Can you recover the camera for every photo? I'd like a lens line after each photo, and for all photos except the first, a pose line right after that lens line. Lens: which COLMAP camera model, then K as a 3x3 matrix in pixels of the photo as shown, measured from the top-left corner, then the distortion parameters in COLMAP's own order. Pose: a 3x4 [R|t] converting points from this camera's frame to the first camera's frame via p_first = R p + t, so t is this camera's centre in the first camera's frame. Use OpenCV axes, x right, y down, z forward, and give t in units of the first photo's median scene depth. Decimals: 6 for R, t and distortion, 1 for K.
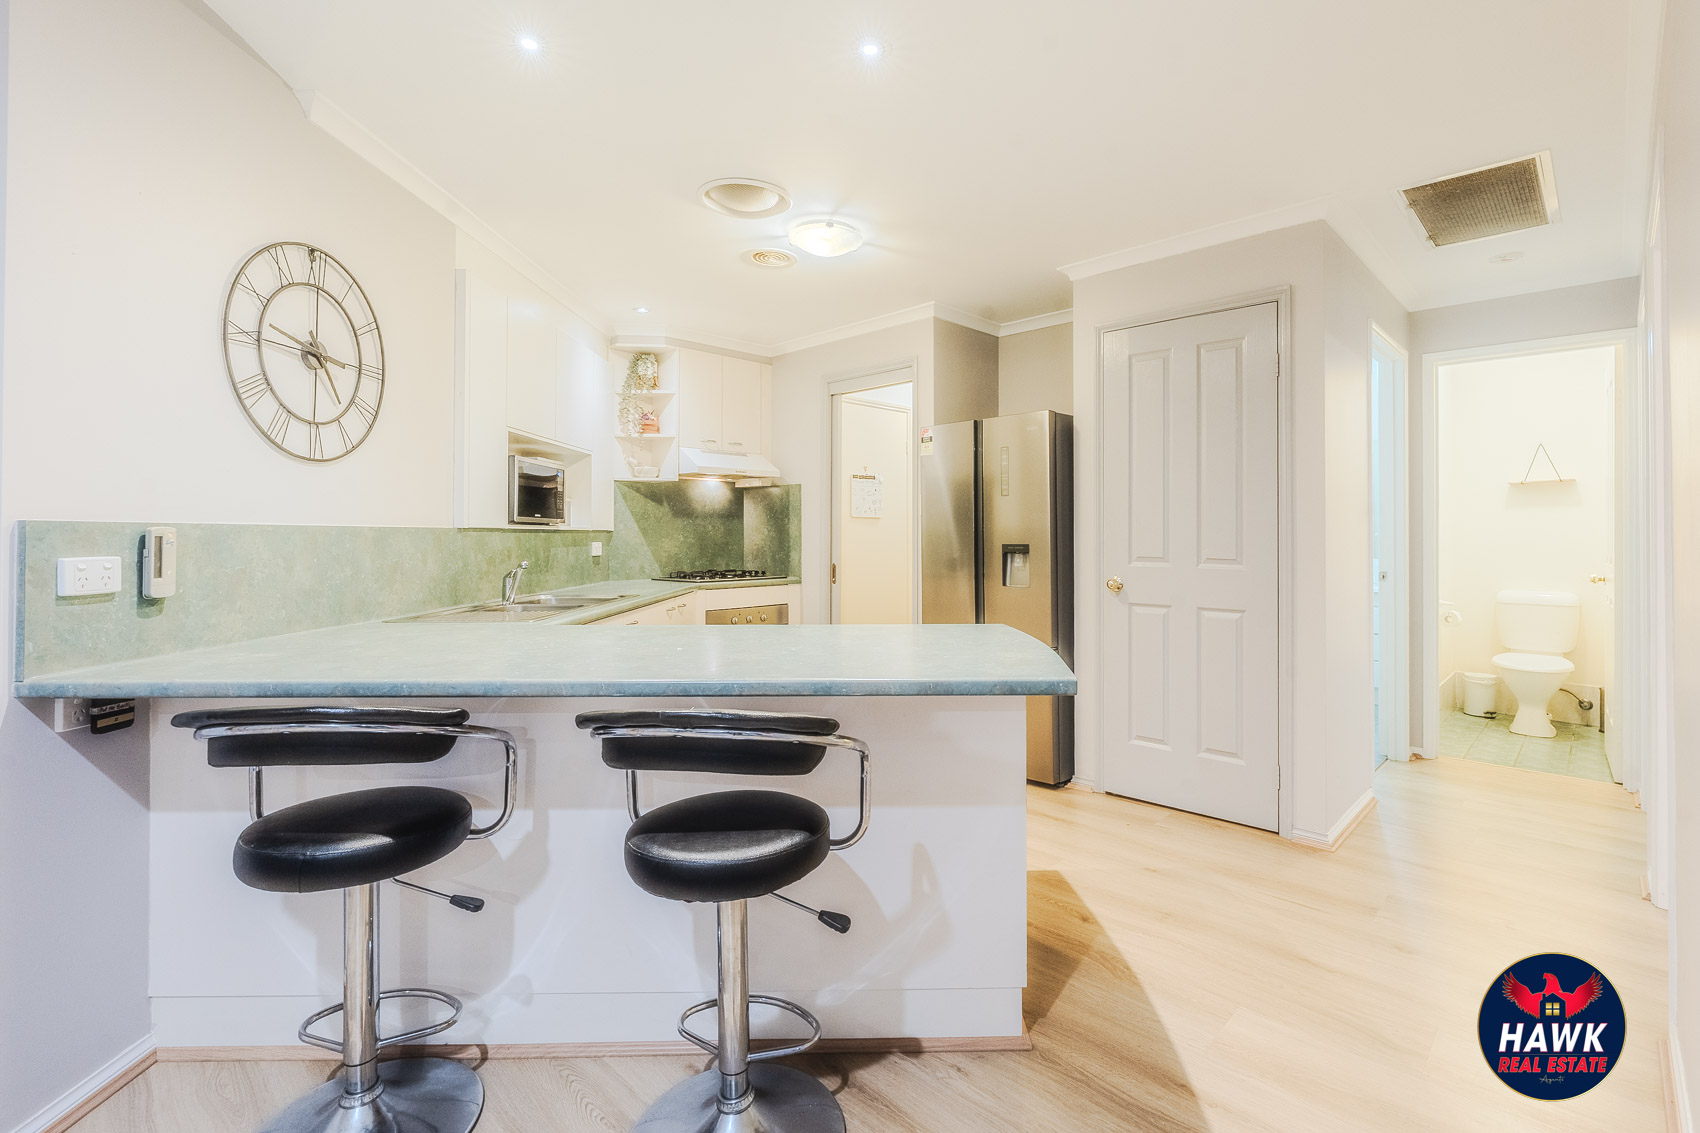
lens RADIAL K [[761.8, 0, 894.4], [0, 761.8, 534.7], [0, 0, 1]] dist [-0.002669, -0.001030]
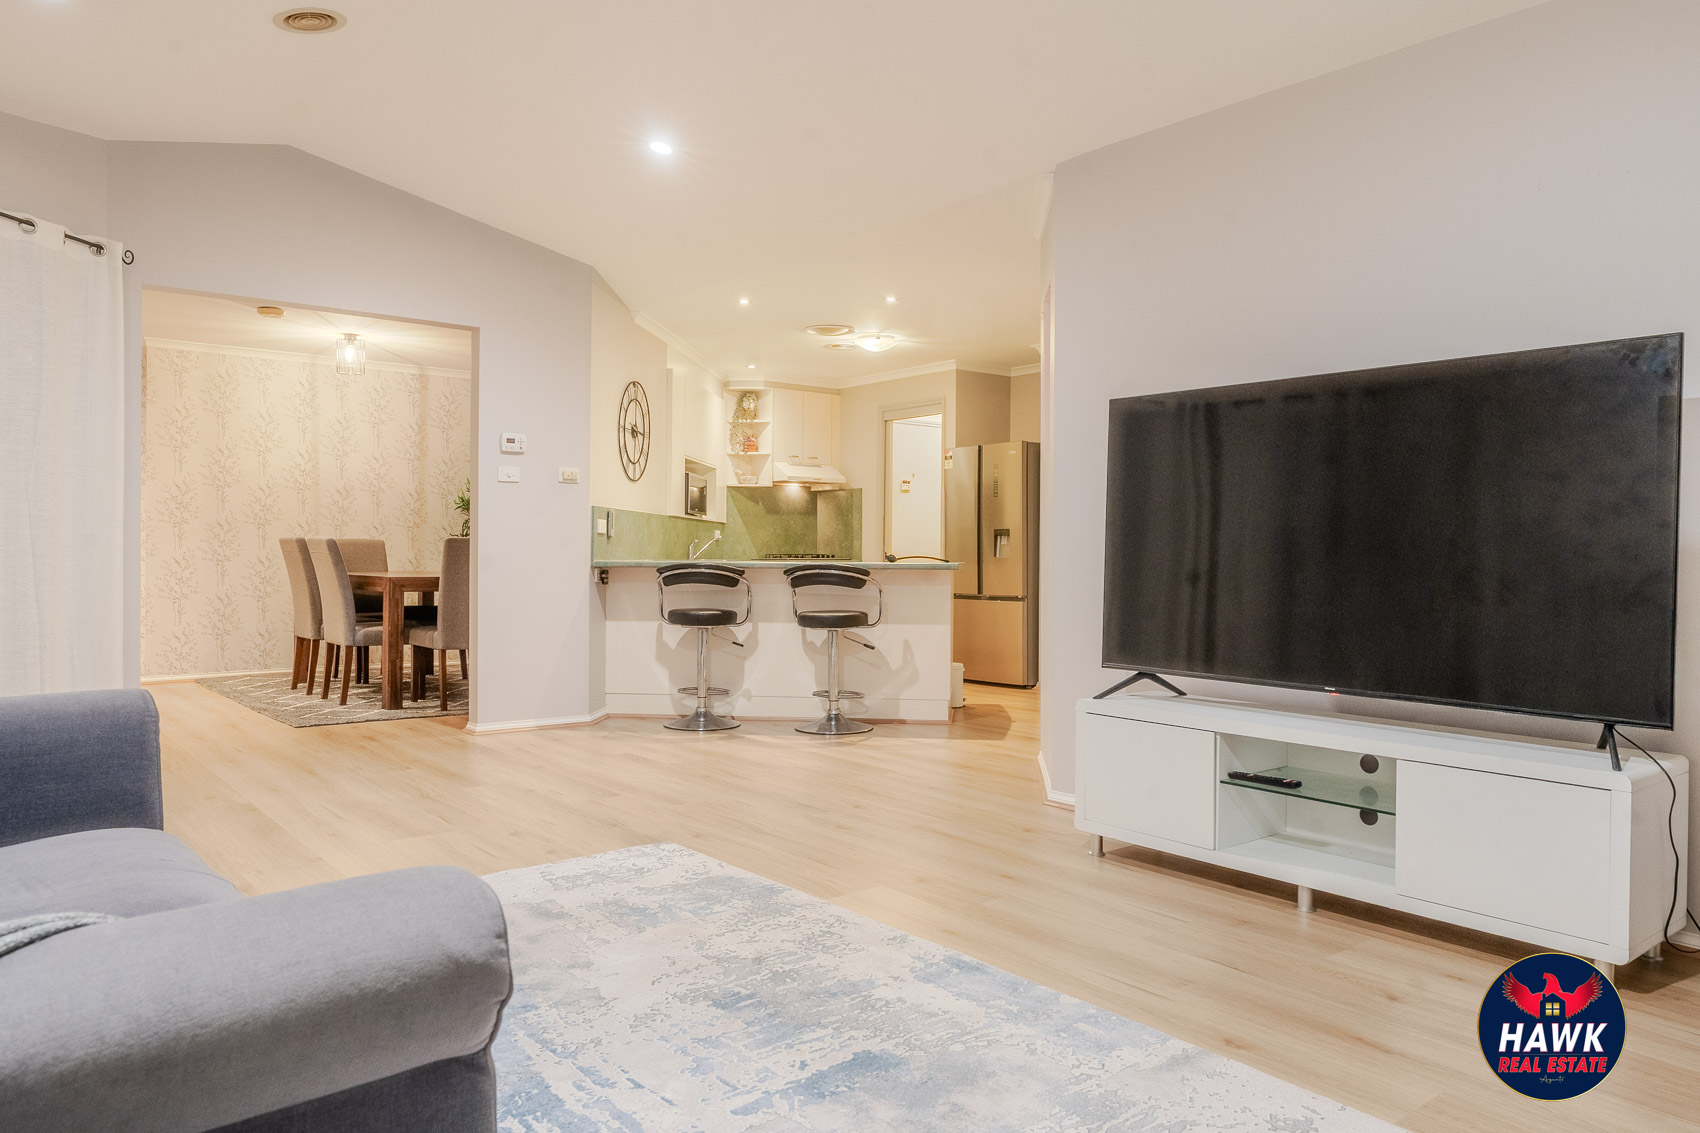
lens RADIAL K [[1141.9, 0, 862.3], [0, 1141.9, 562.3], [0, 0, 1]] dist [0.008227, -0.000042]
pose [[0.991994, 0.005981, -0.126146, 0.142361], [-0.005416, 0.999974, 0.004818, 0.057435], [0.126171, -0.004096, 0.992000, -1.065570]]
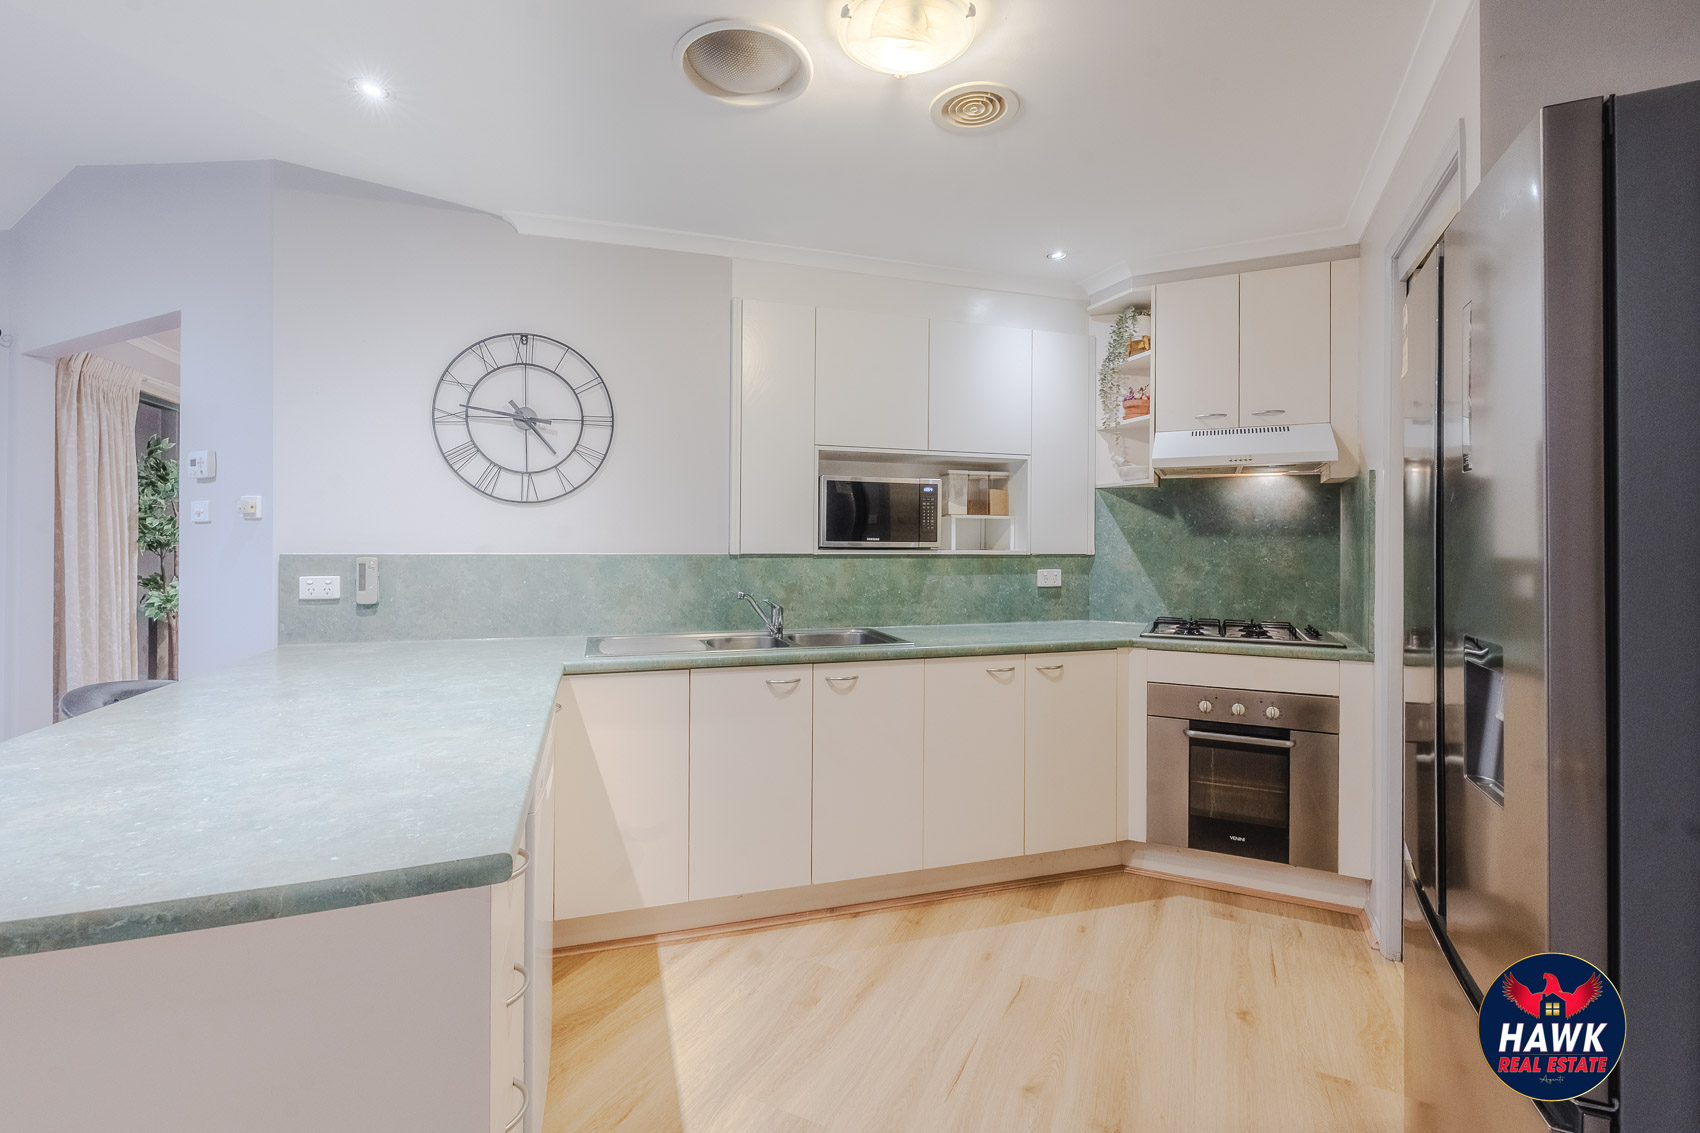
lens RADIAL K [[761.8, 0, 851.3], [0, 761.8, 549.0], [0, 0, 1]] dist [-0.002669, -0.001030]
pose [[0.290235, 0.012632, -0.956872, 0.301910], [-0.004931, 0.999919, 0.011704, -0.019470], [0.956943, 0.001322, 0.290274, 0.578208]]
